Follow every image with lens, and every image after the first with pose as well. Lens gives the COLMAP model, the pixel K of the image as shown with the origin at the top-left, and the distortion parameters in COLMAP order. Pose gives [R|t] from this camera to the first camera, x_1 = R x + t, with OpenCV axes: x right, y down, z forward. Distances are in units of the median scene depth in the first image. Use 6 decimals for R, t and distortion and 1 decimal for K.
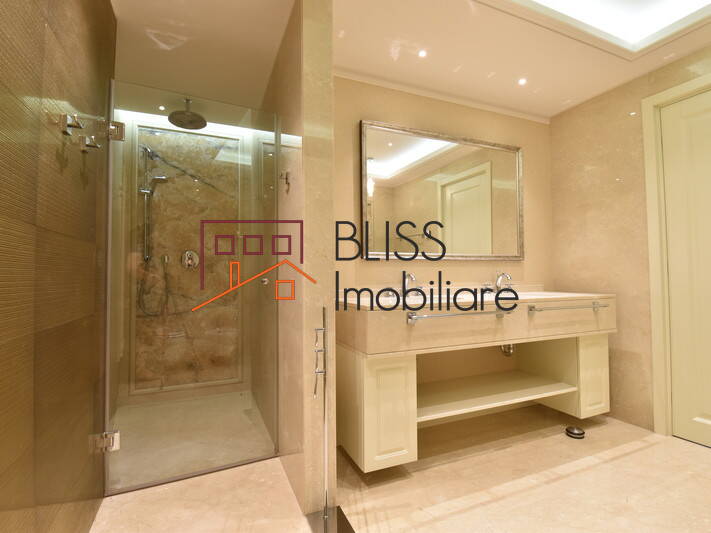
lens RADIAL K [[360.9, 0, 354.9], [0, 360.9, 264.5], [0, 0, 1]] dist [0.000859, 0.000040]
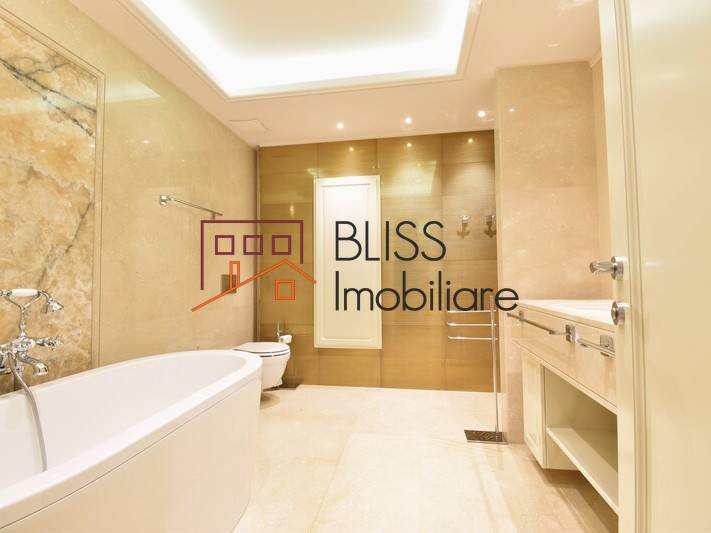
lens RADIAL K [[360.9, 0, 355.9], [0, 360.9, 264.8], [0, 0, 1]] dist [0.000859, 0.000040]
pose [[-0.529415, -0.009505, -0.848310, 1.399613], [0.035925, 0.998789, -0.033610, 0.020923], [0.847602, -0.048269, -0.528432, 1.243485]]
